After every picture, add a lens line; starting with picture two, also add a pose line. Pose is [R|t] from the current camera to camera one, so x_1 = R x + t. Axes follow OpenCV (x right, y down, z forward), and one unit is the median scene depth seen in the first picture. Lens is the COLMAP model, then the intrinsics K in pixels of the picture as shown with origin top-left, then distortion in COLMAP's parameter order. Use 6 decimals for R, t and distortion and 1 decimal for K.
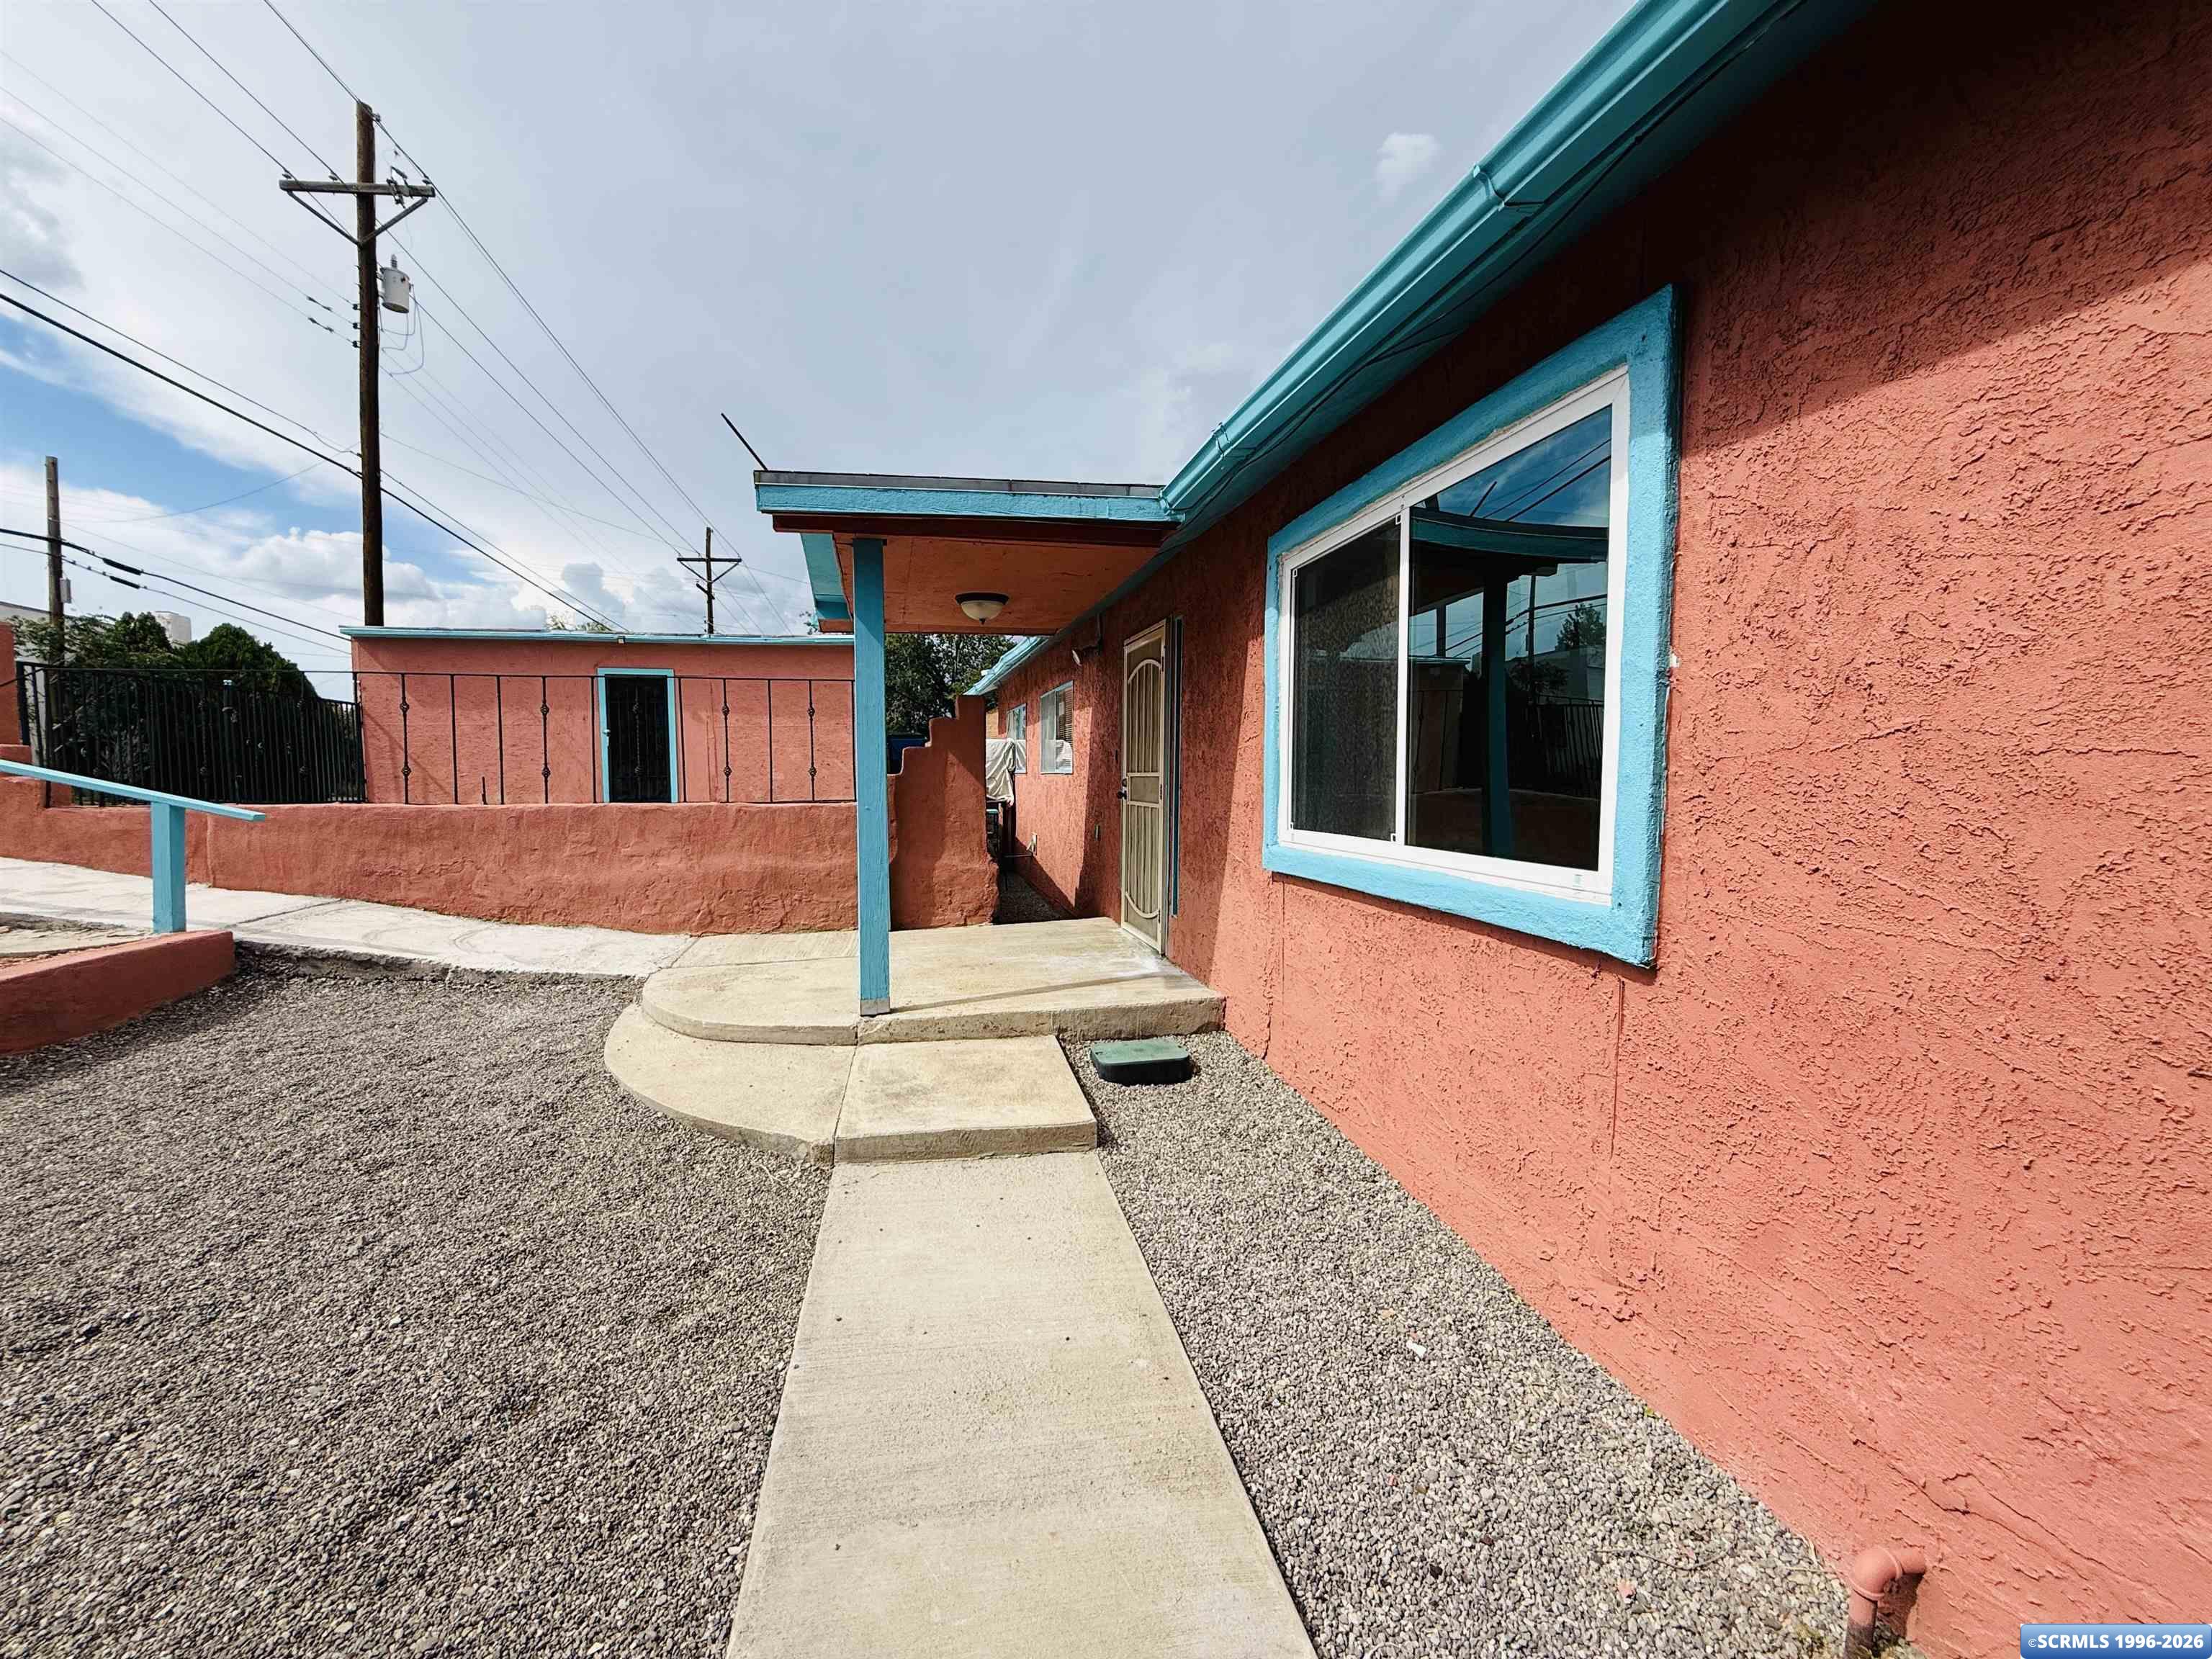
lens RADIAL K [[874.9, 0, 1096.0], [0, 874.9, 829.2], [0, 0, 1]] dist [-0.003007, -0.000376]
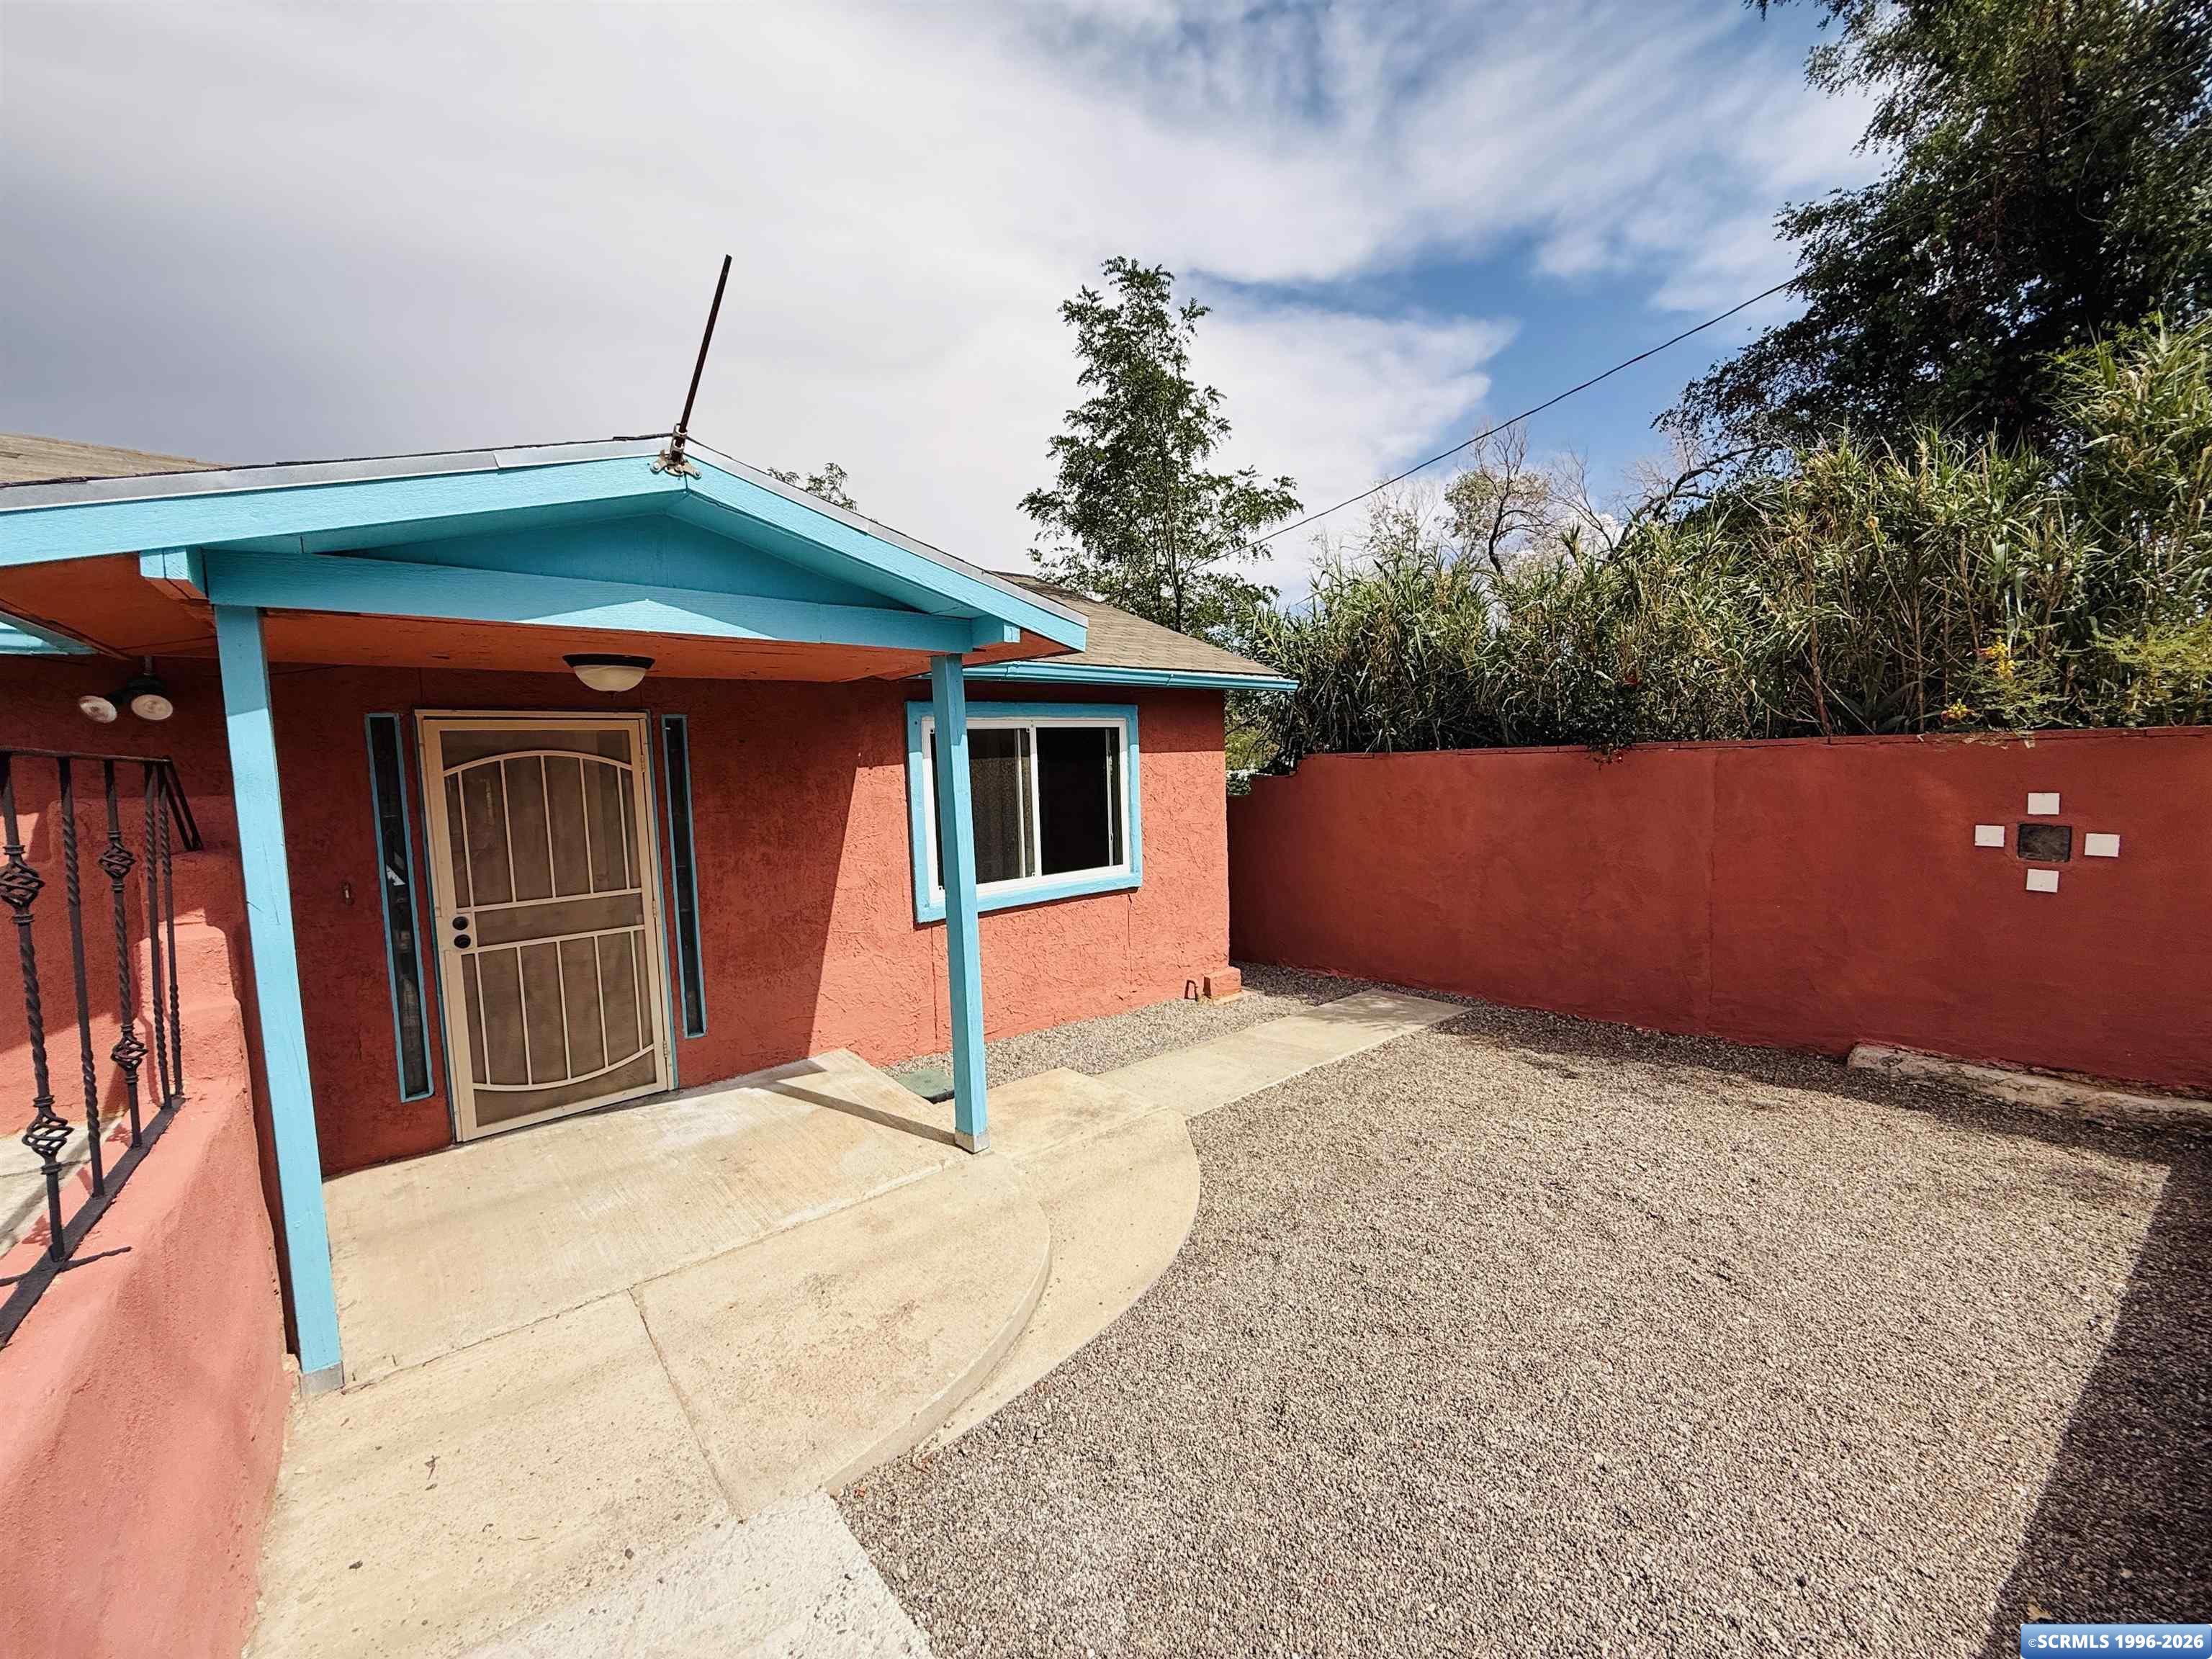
lens RADIAL K [[884.0, 0, 1106.0], [0, 884.0, 829.5], [0, 0, 1]] dist [-0.001890, -0.000176]
pose [[-0.462783, -0.058554, 0.884536, -0.795890], [0.088850, 0.989728, 0.112003, -0.157343], [-0.882008, 0.130424, -0.452827, 0.867511]]
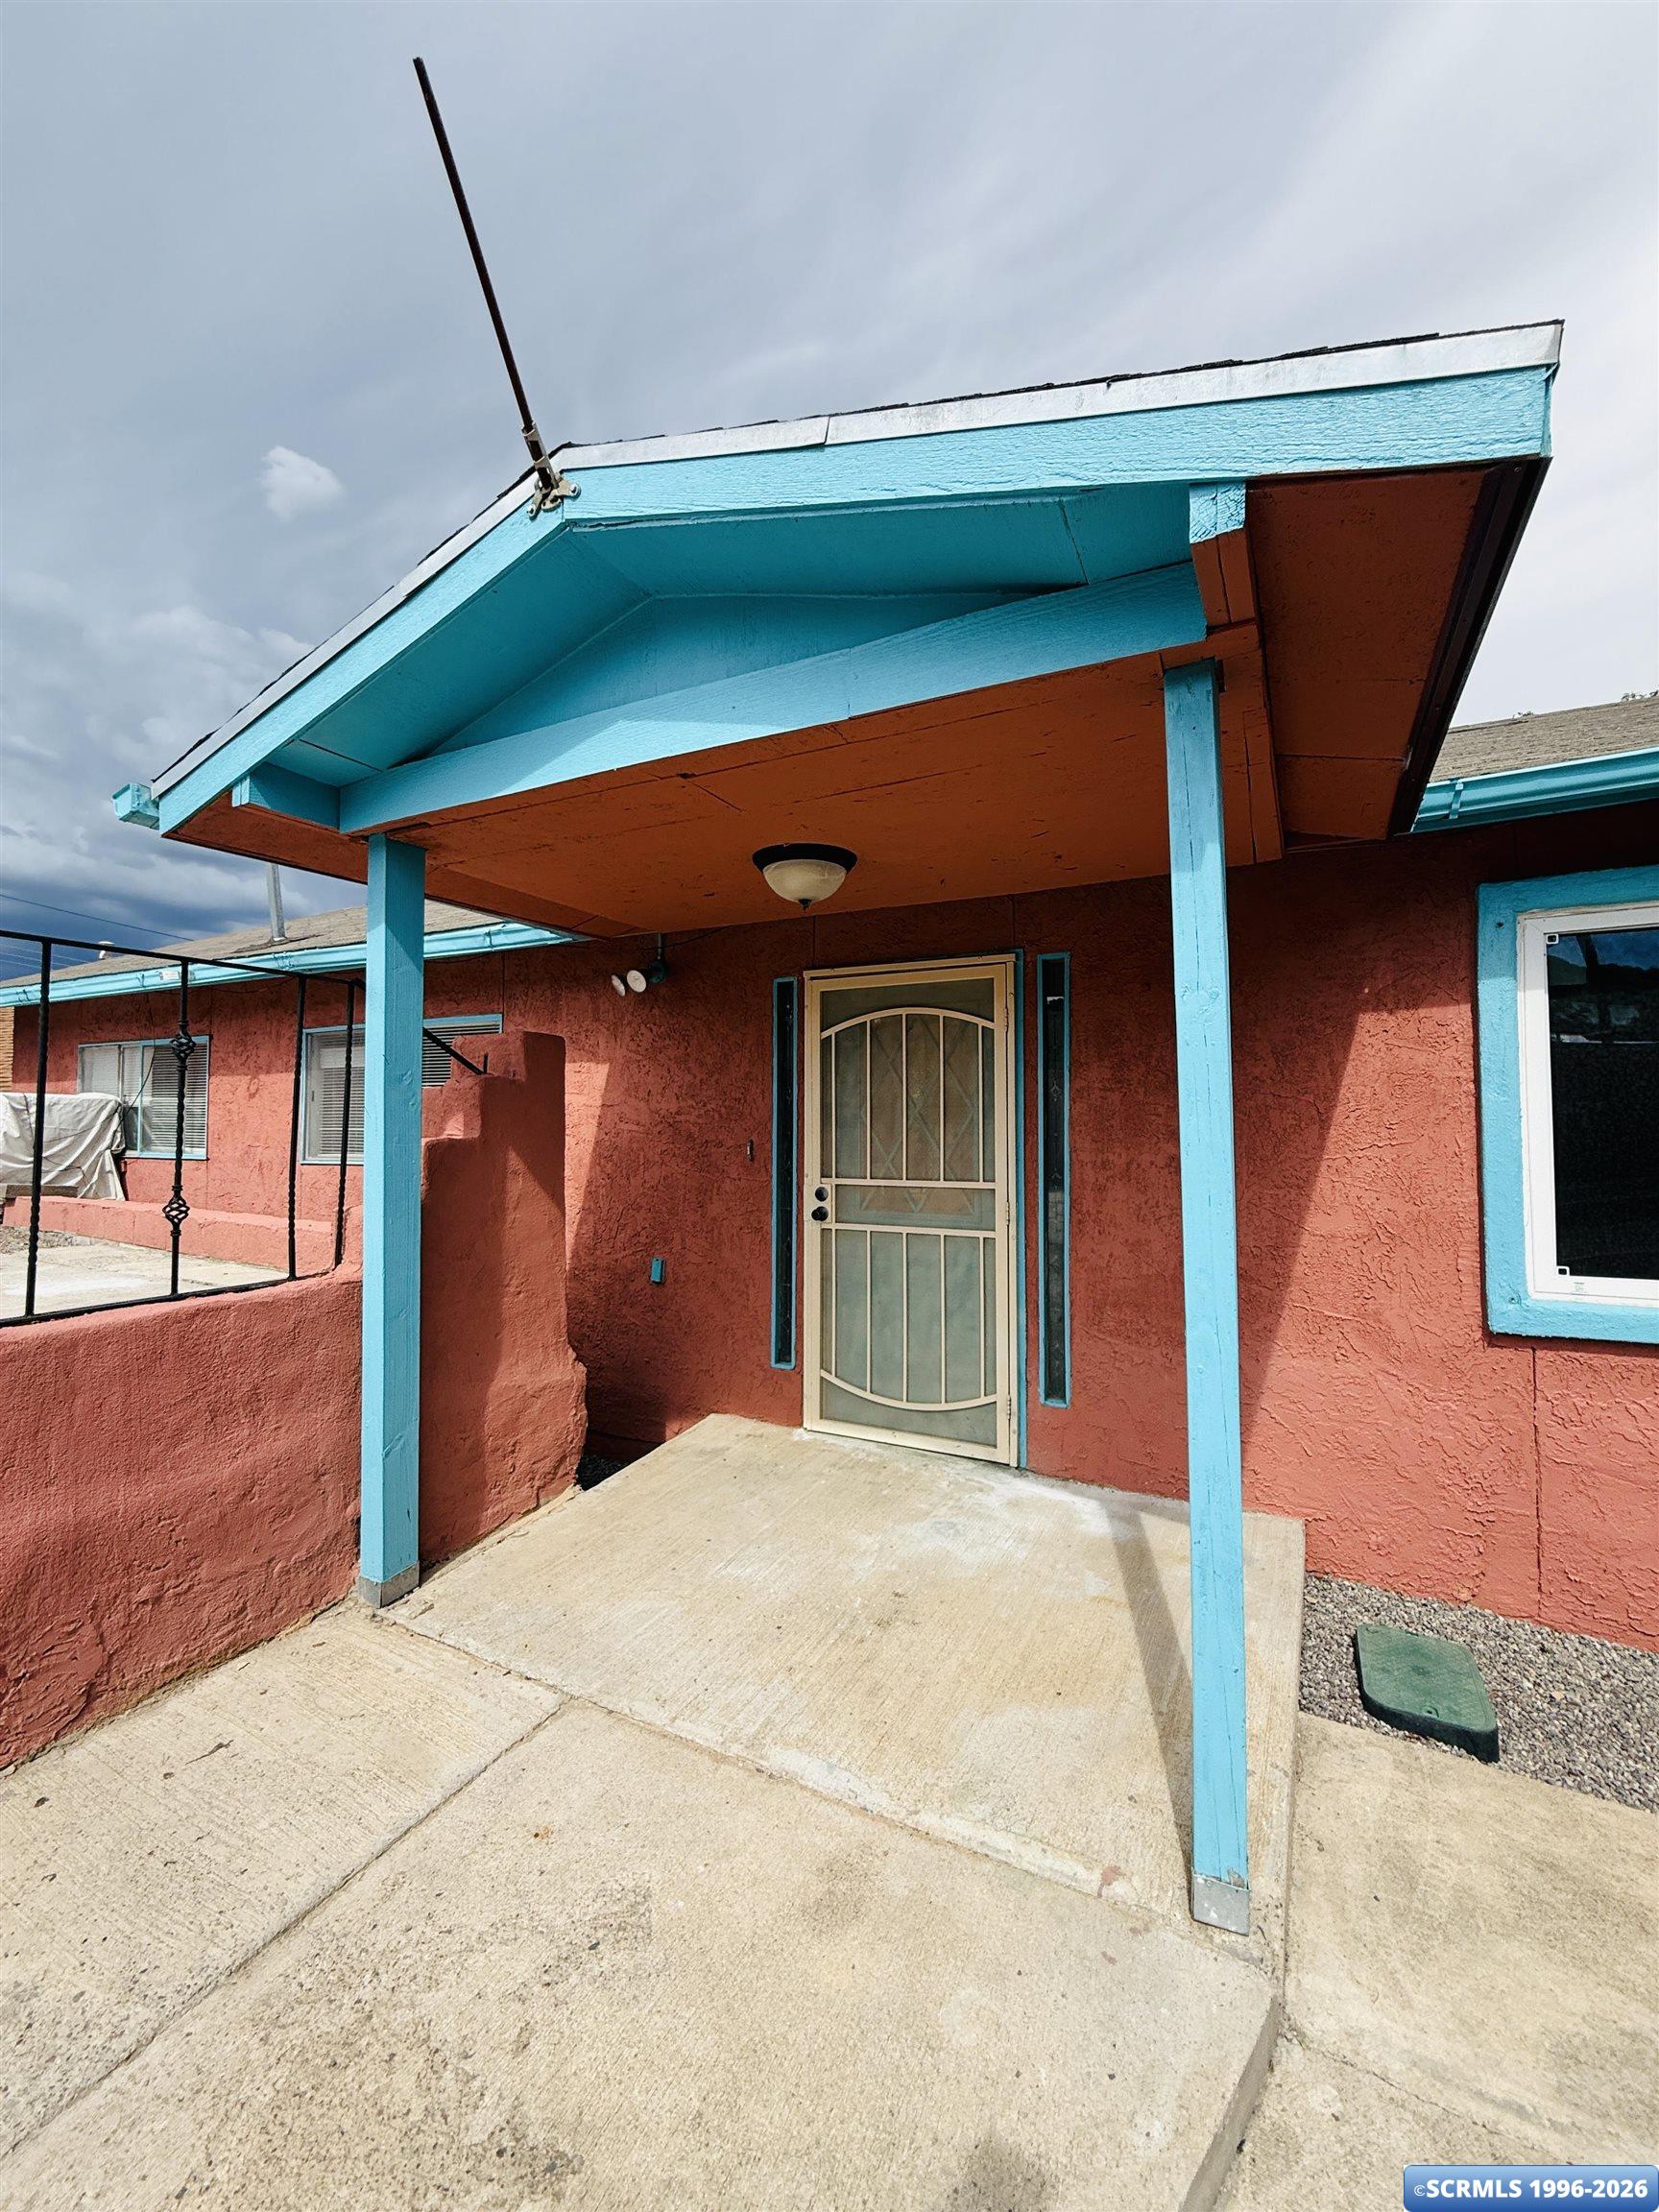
lens RADIAL K [[884.0, 0, 822.5], [0, 884.0, 1098.7], [0, 0, 1]] dist [-0.001890, -0.000176]
pose [[0.648766, 0.016759, 0.760804, -0.442090], [0.052489, 0.996391, -0.066709, -0.076837], [-0.759176, 0.083212, 0.645544, 0.577462]]
